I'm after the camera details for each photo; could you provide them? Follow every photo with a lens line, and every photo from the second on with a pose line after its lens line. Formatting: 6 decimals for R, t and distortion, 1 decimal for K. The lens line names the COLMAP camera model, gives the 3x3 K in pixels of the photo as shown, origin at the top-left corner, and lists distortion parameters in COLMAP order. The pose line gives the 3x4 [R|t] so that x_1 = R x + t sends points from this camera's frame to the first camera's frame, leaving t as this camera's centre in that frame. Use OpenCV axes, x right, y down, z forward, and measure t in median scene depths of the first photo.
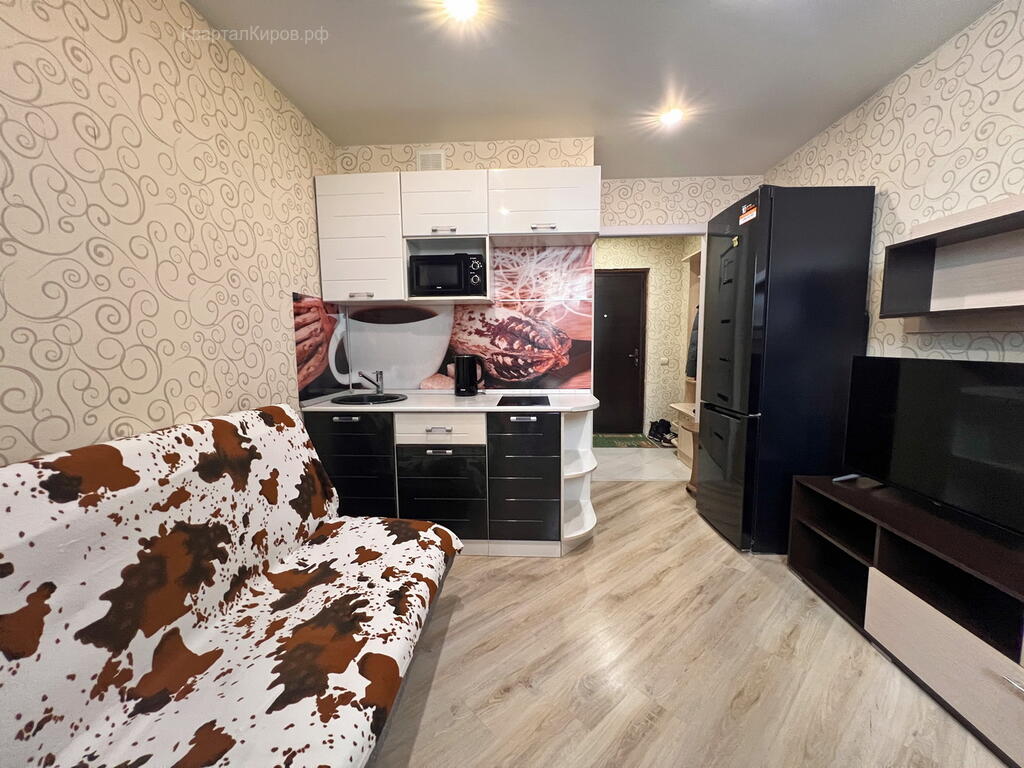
lens RADIAL K [[432.6, 0, 498.9], [0, 432.6, 392.8], [0, 0, 1]] dist [-0.001795, 0.000613]
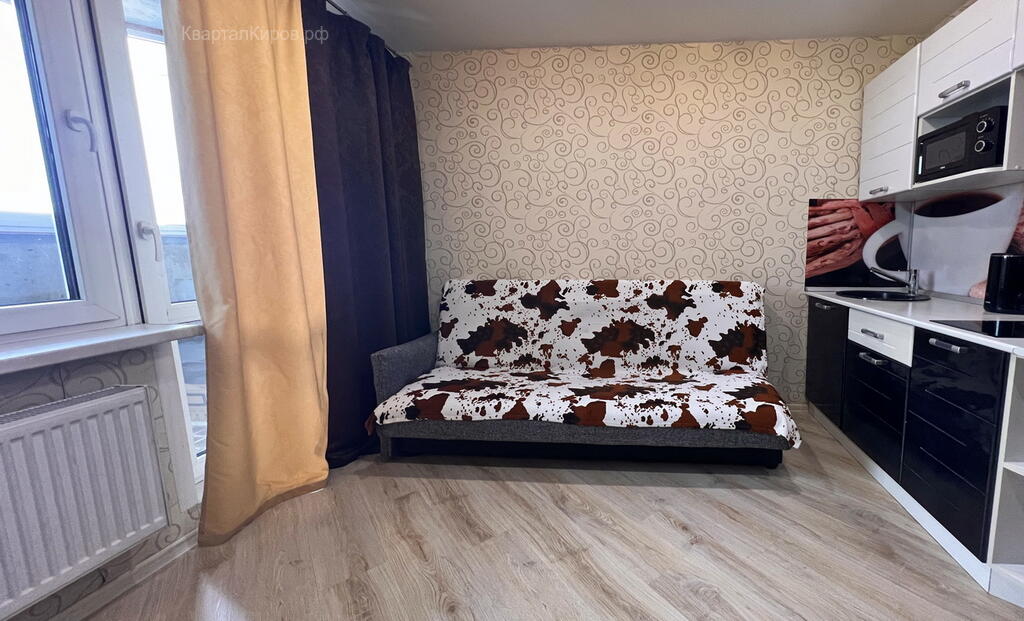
lens RADIAL K [[381.1, 0, 662.2], [0, 381.1, 302.4], [0, 0, 1]] dist [-0.008310, -0.000077]
pose [[0.072338, 0.140957, -0.987369, 0.816255], [-0.113302, 0.984716, 0.132277, -0.045821], [0.990924, 0.102303, 0.087203, 0.668449]]
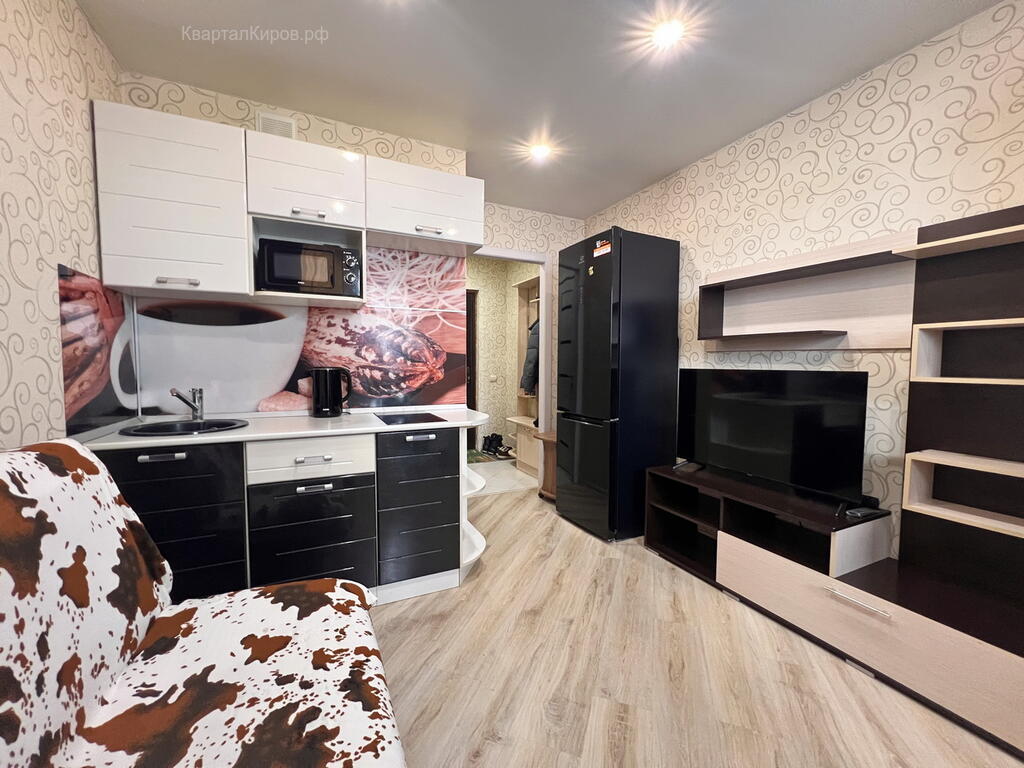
lens RADIAL K [[432.6, 0, 527.7], [0, 432.6, 388.9], [0, 0, 1]] dist [-0.001795, 0.000613]
pose [[0.862586, -0.017061, 0.505622, -0.264423], [0.046375, 0.997890, -0.045444, 0.014470], [-0.503780, 0.062648, 0.861557, 0.152026]]
